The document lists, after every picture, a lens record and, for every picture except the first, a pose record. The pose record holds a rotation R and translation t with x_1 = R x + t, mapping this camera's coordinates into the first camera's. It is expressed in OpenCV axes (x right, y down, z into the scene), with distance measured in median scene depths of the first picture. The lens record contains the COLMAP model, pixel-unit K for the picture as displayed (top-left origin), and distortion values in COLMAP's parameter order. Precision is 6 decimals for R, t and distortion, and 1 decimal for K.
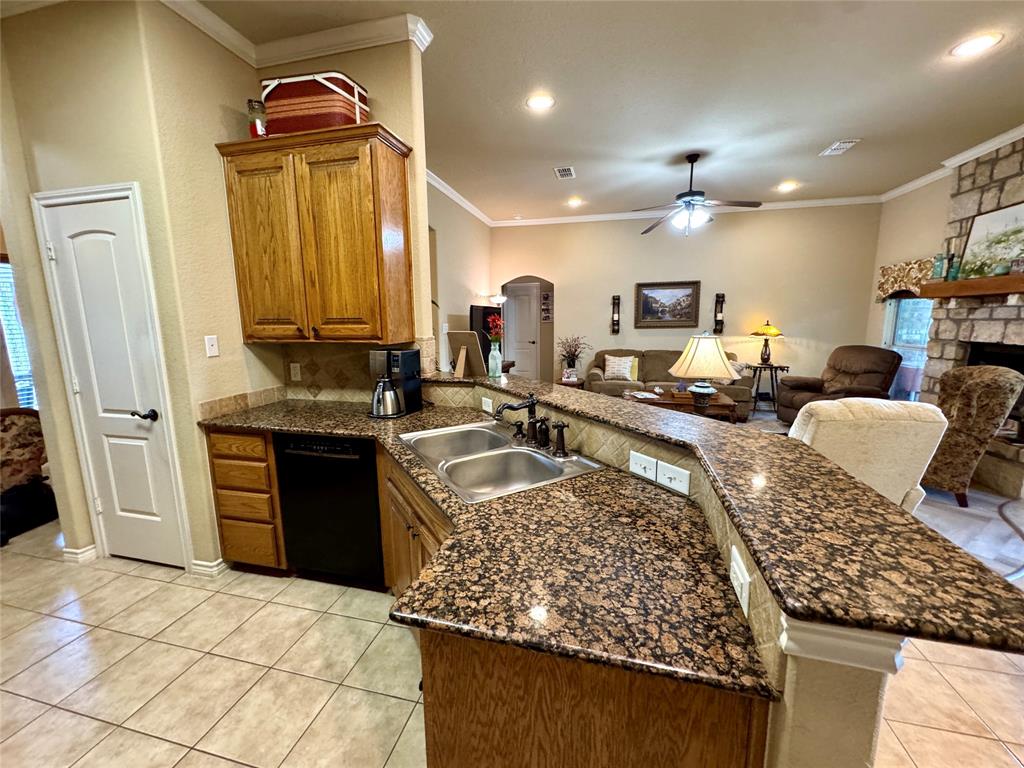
lens RADIAL K [[410.0, 0, 512.4], [0, 410.0, 382.6], [0, 0, 1]] dist [-0.001706, -0.000062]
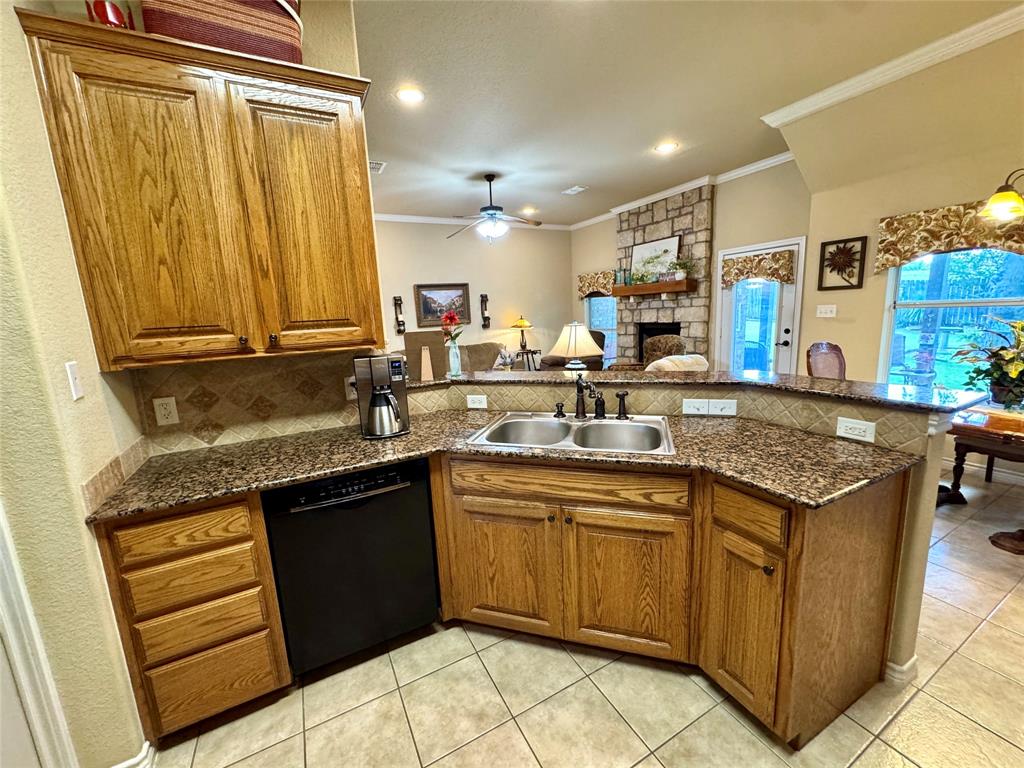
lens RADIAL K [[410.0, 0, 514.2], [0, 410.0, 381.8], [0, 0, 1]] dist [-0.001706, -0.000062]
pose [[0.741587, -0.139759, 0.656137, -0.645244], [0.146031, 0.988235, 0.045448, -0.025214], [-0.654770, 0.062113, 0.753272, 0.194216]]
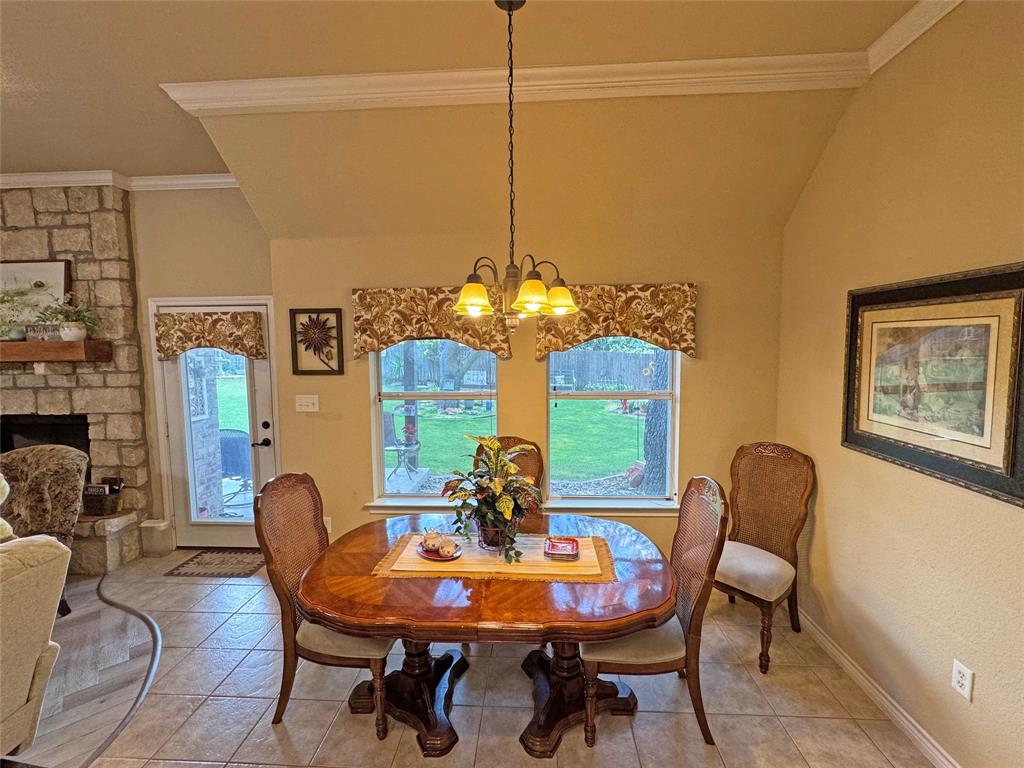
lens RADIAL K [[447.8, 0, 512.6], [0, 447.8, 384.8], [0, 0, 1]] dist [-0.002621, -0.000197]
pose [[-0.186077, -0.073801, 0.979760, 0.078214], [0.165549, 0.980564, 0.105303, -0.145428], [-0.968488, 0.181792, -0.170242, 0.233034]]
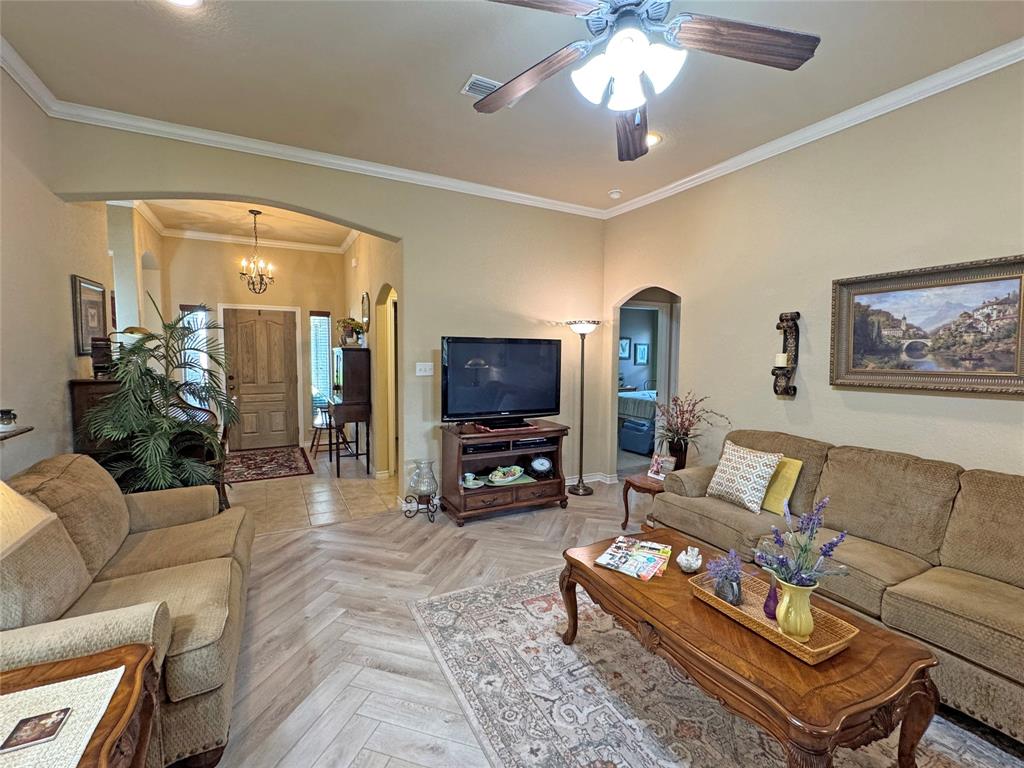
lens RADIAL K [[447.8, 0, 510.7], [0, 447.8, 377.0], [0, 0, 1]] dist [-0.002621, -0.000197]
pose [[0.664545, 0.059028, -0.744913, 1.214272], [-0.130719, 0.990687, -0.038113, -0.242025], [0.735726, 0.122702, 0.666072, 1.328075]]
